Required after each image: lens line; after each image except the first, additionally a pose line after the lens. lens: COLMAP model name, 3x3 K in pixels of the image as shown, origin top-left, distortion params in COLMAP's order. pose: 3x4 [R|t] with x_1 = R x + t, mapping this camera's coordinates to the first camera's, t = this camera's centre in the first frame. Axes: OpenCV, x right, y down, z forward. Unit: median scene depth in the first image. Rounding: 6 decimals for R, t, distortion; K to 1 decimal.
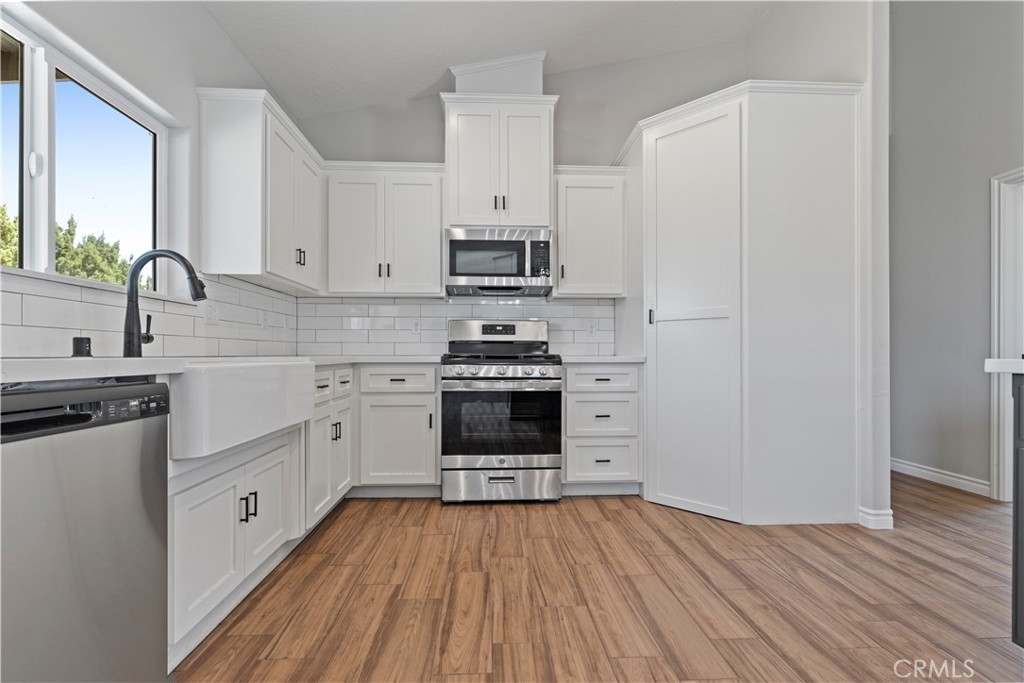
lens RADIAL K [[431.1, 0, 504.1], [0, 431.1, 355.5], [0, 0, 1]] dist [-0.002558, 0.000159]
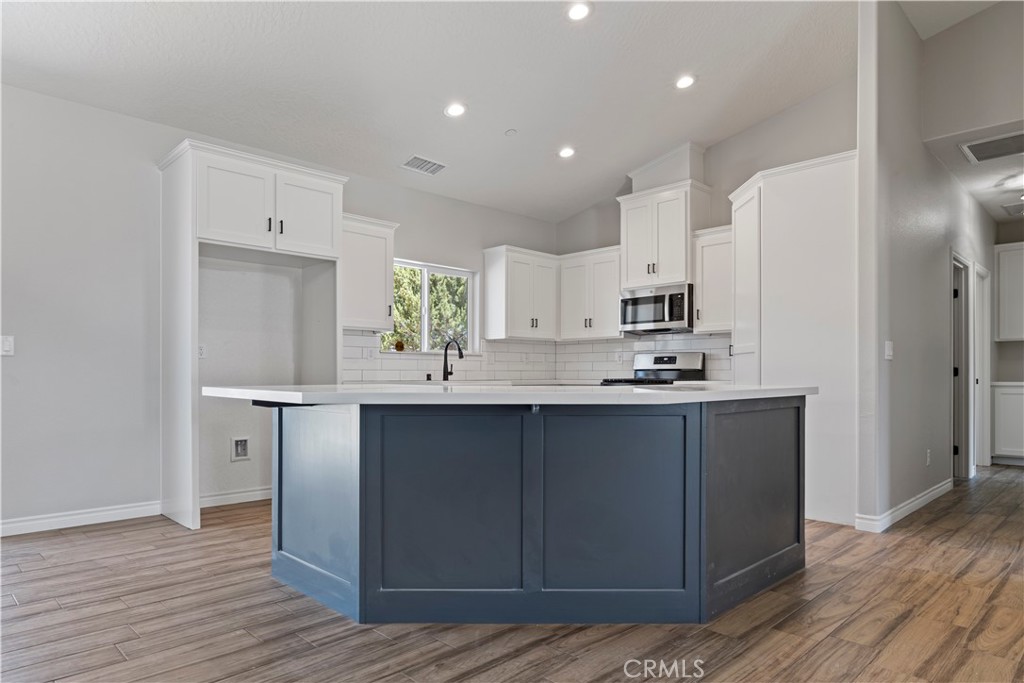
lens RADIAL K [[630.0, 0, 516.6], [0, 630.0, 377.0], [0, 0, 1]] dist [0.003257, 0.004168]
pose [[0.677080, 0.000922, -0.735909, 1.606923], [-0.001488, 0.999999, -0.000116, -0.013198], [0.735908, 0.001174, 0.677081, -0.916434]]
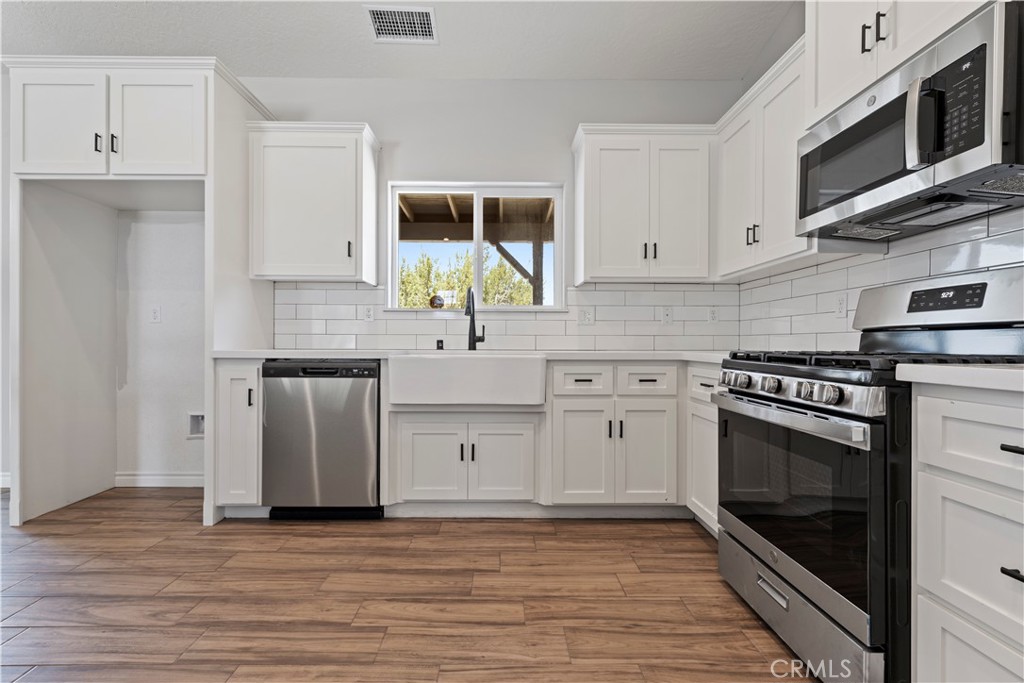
lens RADIAL K [[447.3, 0, 507.9], [0, 447.3, 343.4], [0, 0, 1]] dist [0.001745, -0.000125]
pose [[-0.028869, -0.000257, -0.999583, 0.677393], [-0.006147, 0.999981, -0.000080, -0.017421], [0.999564, 0.006142, -0.028870, 0.842914]]
